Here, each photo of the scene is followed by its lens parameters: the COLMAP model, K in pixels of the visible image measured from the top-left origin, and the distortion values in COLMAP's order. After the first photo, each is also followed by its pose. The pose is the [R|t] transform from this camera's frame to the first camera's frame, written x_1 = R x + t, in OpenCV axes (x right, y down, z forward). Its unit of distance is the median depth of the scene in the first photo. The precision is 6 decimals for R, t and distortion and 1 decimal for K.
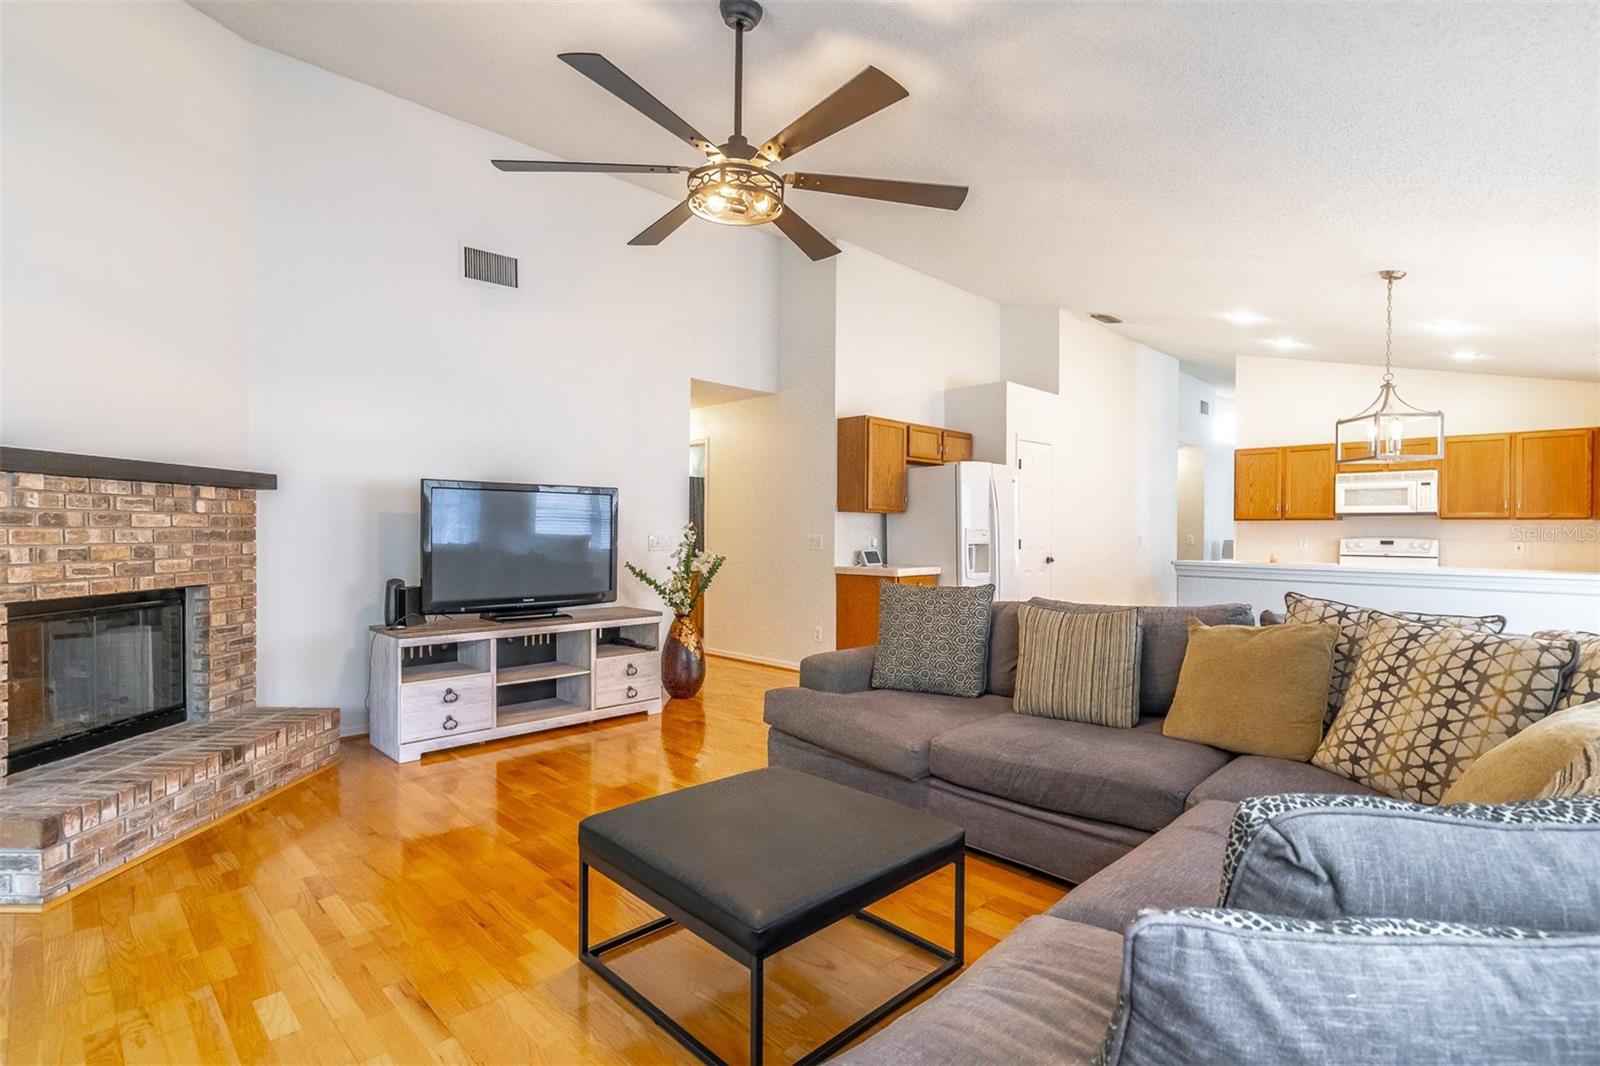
lens RADIAL K [[772.8, 0, 795.8], [0, 772.8, 534.7], [0, 0, 1]] dist [0.006198, 0.000562]
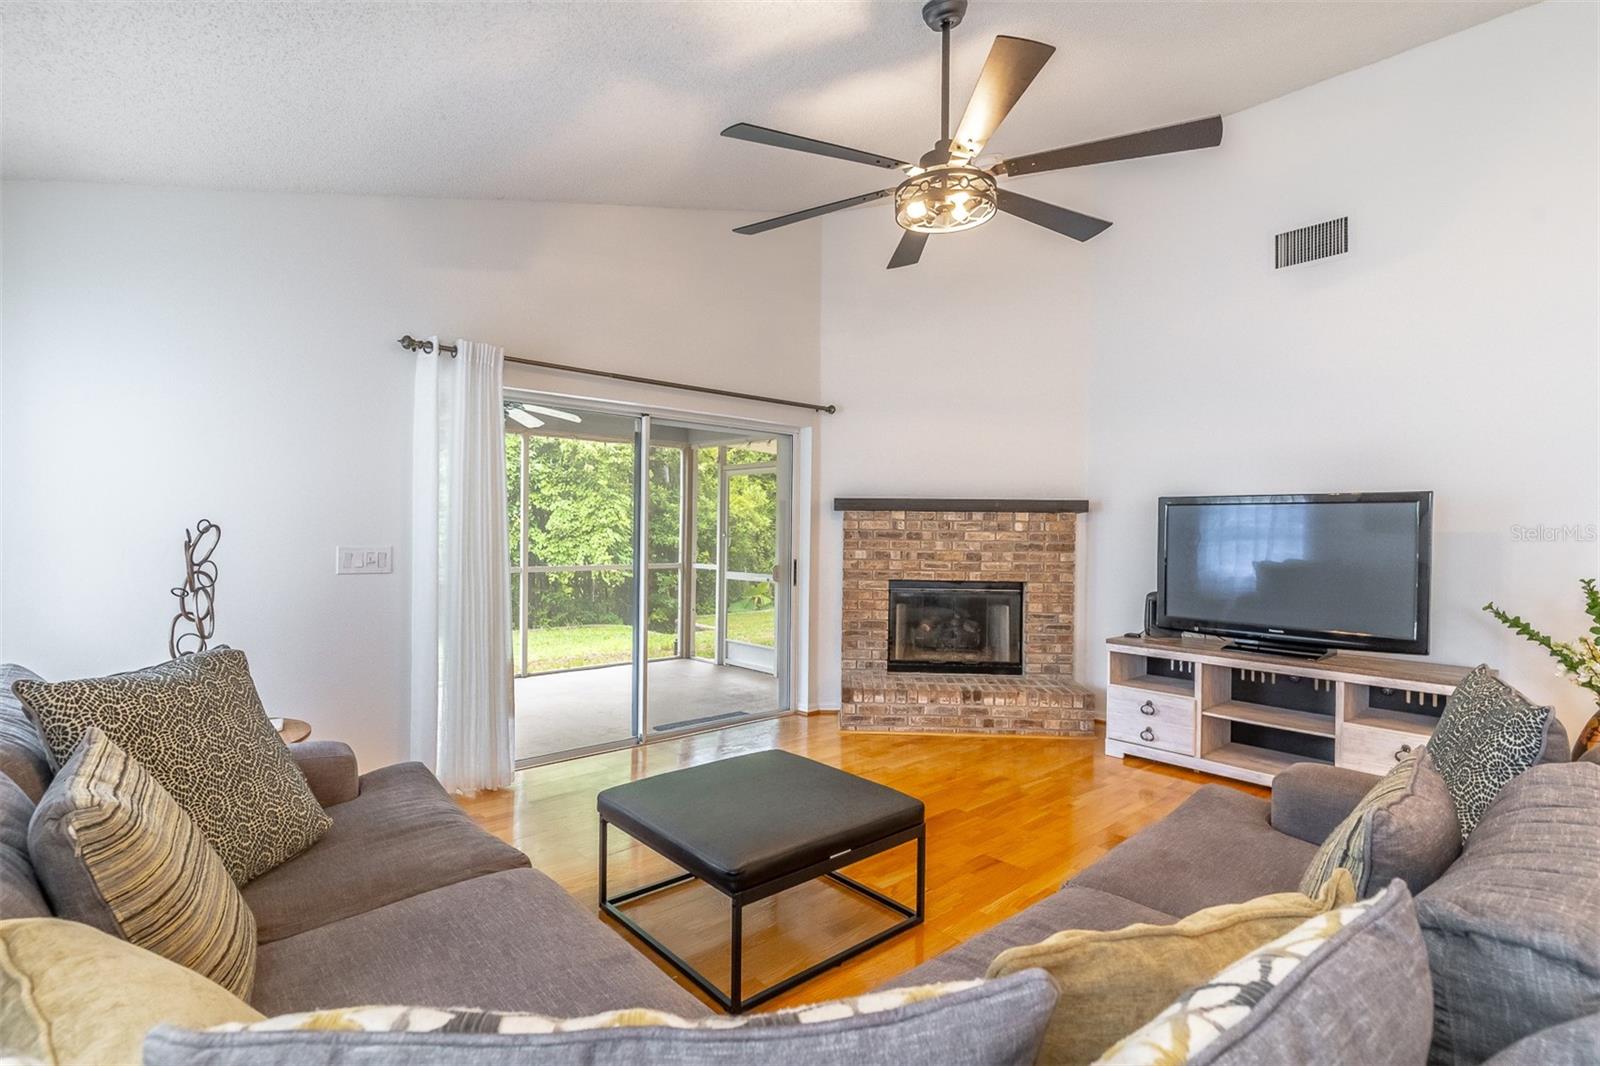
lens RADIAL K [[772.8, 0, 799.6], [0, 772.8, 539.0], [0, 0, 1]] dist [0.006198, 0.000562]
pose [[-0.037230, 0.008510, -0.999271, 0.657093], [-0.020197, 0.999753, 0.009267, -0.018002], [0.999103, 0.020528, -0.037049, 0.629577]]
